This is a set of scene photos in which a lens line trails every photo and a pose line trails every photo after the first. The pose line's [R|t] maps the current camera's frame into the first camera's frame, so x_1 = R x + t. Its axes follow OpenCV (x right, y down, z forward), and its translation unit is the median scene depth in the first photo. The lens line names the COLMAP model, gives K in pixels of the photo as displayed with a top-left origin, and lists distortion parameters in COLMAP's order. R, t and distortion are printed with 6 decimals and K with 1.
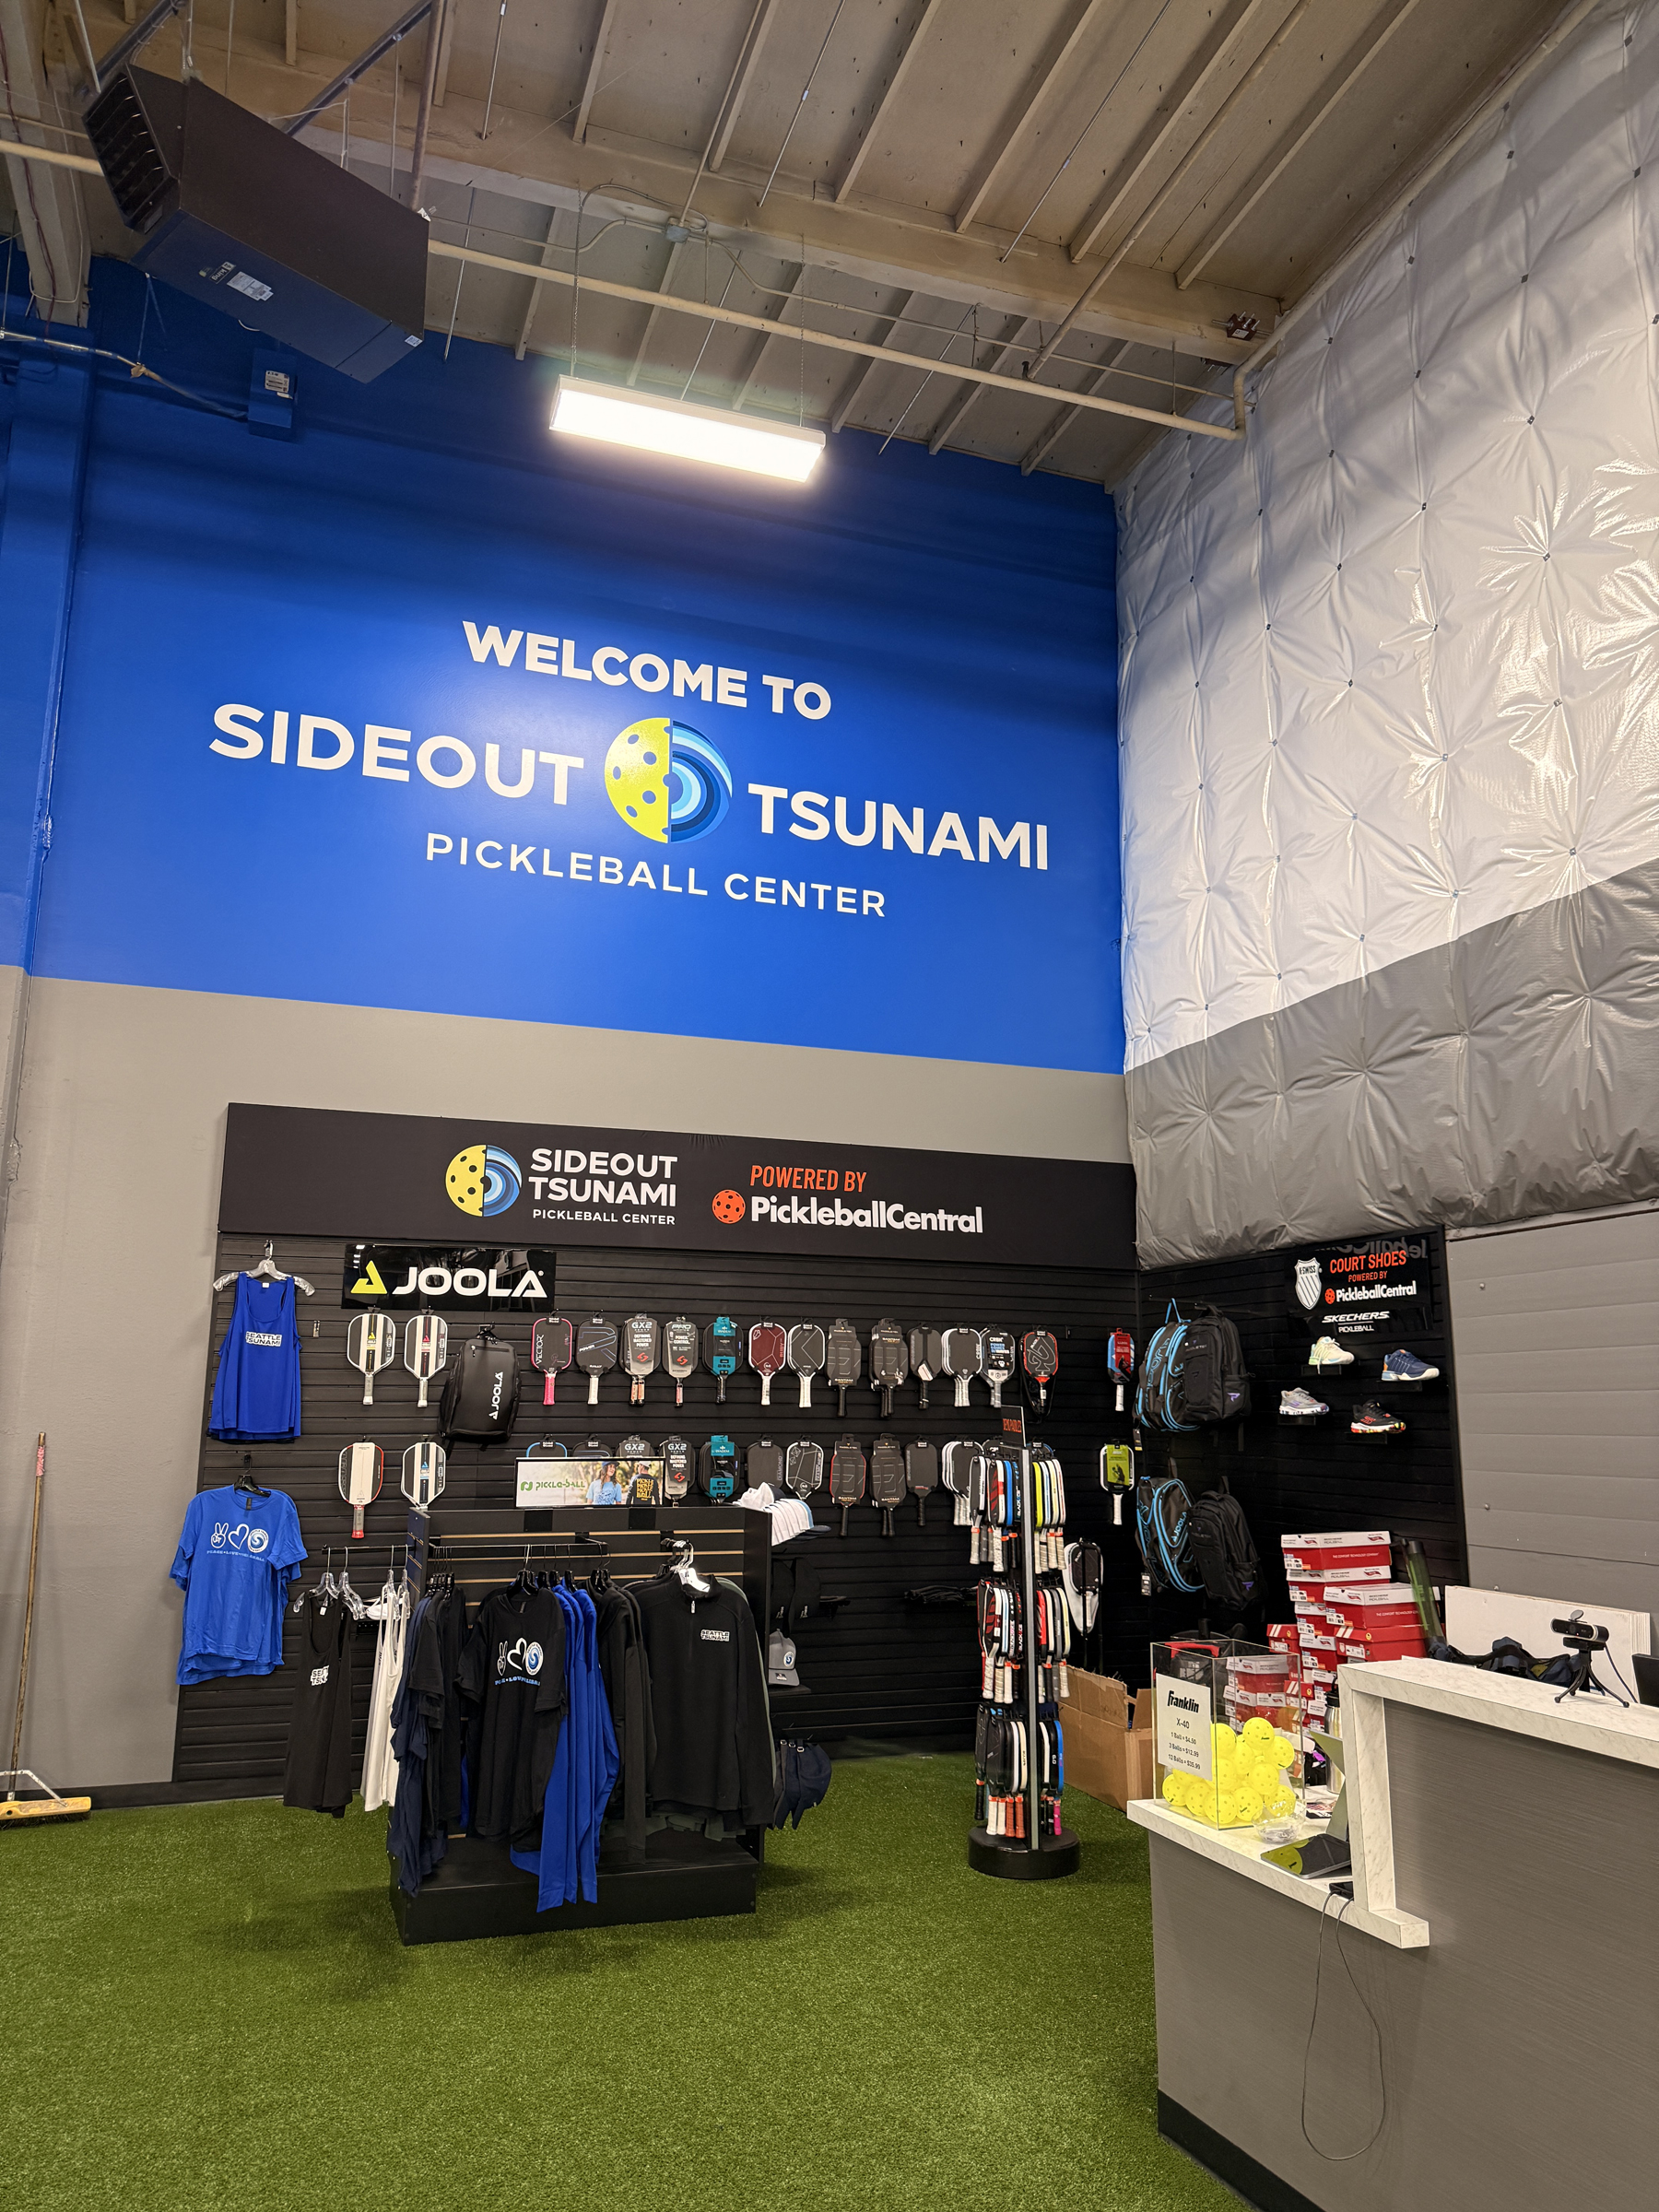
lens RADIAL K [[1566.1, 0, 825.1], [0, 1566.1, 1104.6], [0, 0, 1]] dist [0.002748, 0.000229]
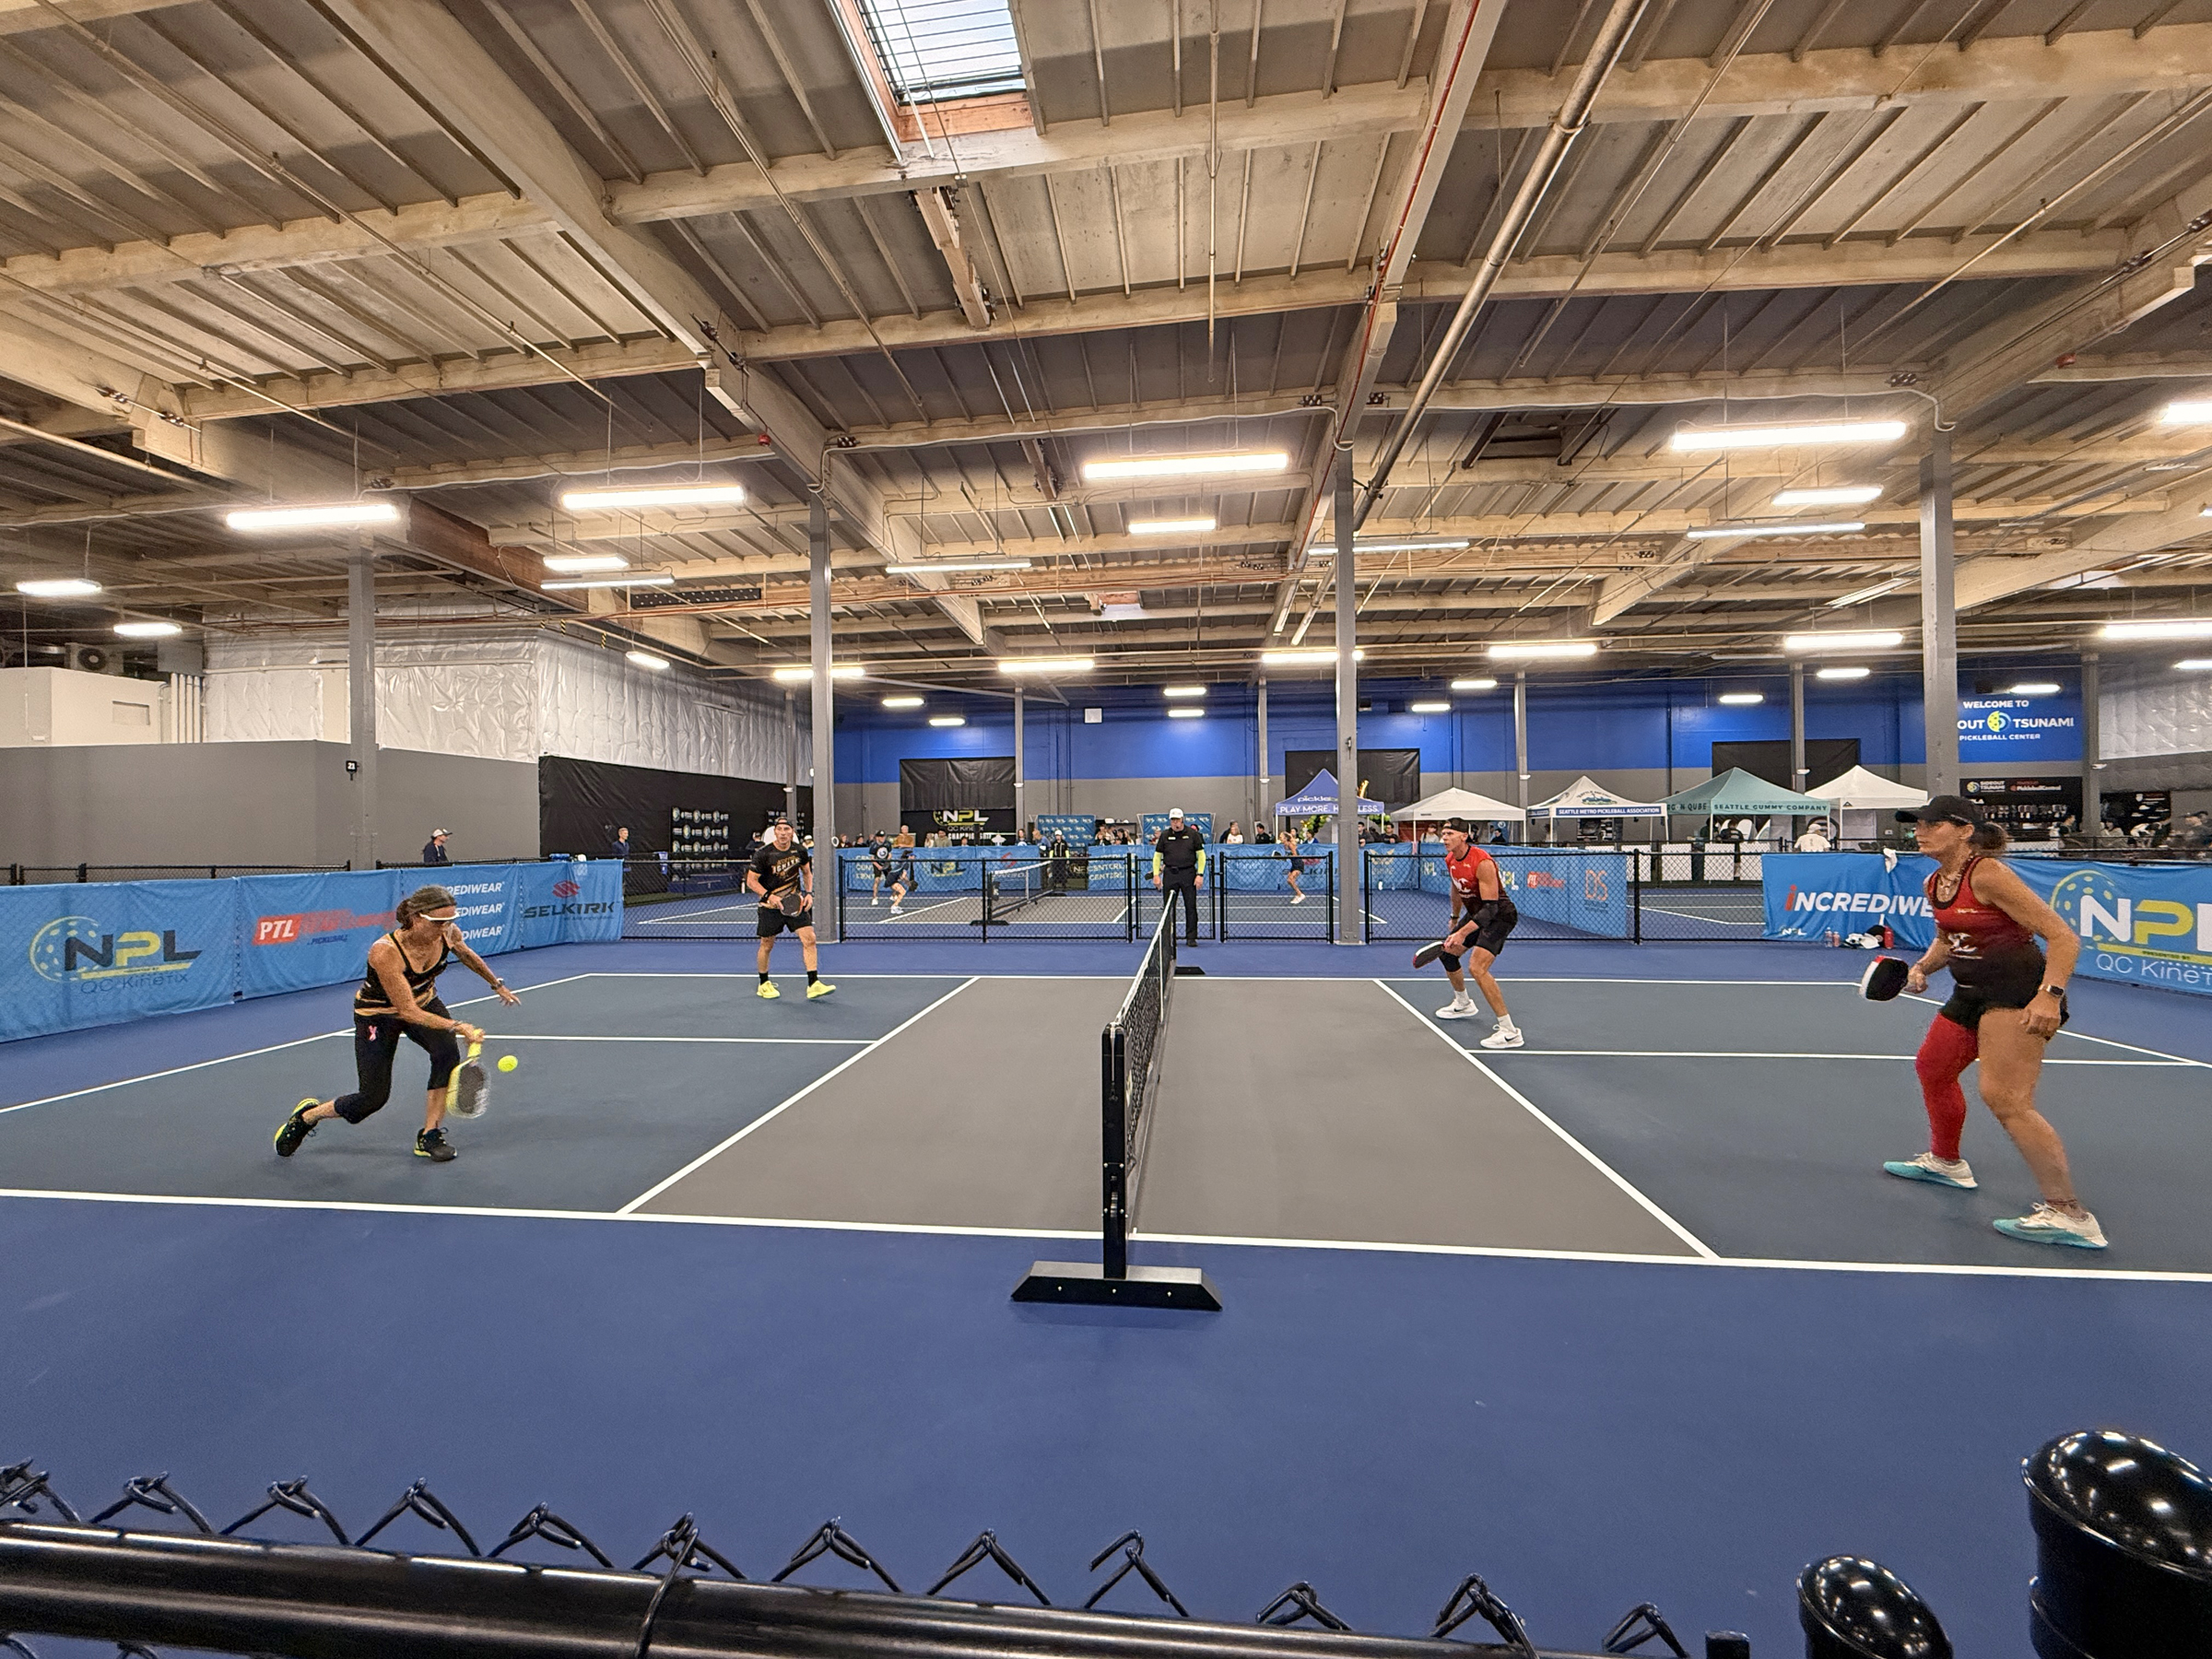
lens RADIAL K [[887.3, 0, 1098.7], [0, 887.3, 829.7], [0, 0, 1]] dist [-0.000205, -0.000066]
pose [[0.900367, -0.021197, -0.434615, -1.984765], [0.102471, 0.981051, 0.164435, -0.803089], [0.422894, -0.192587, 0.885478, -4.130360]]
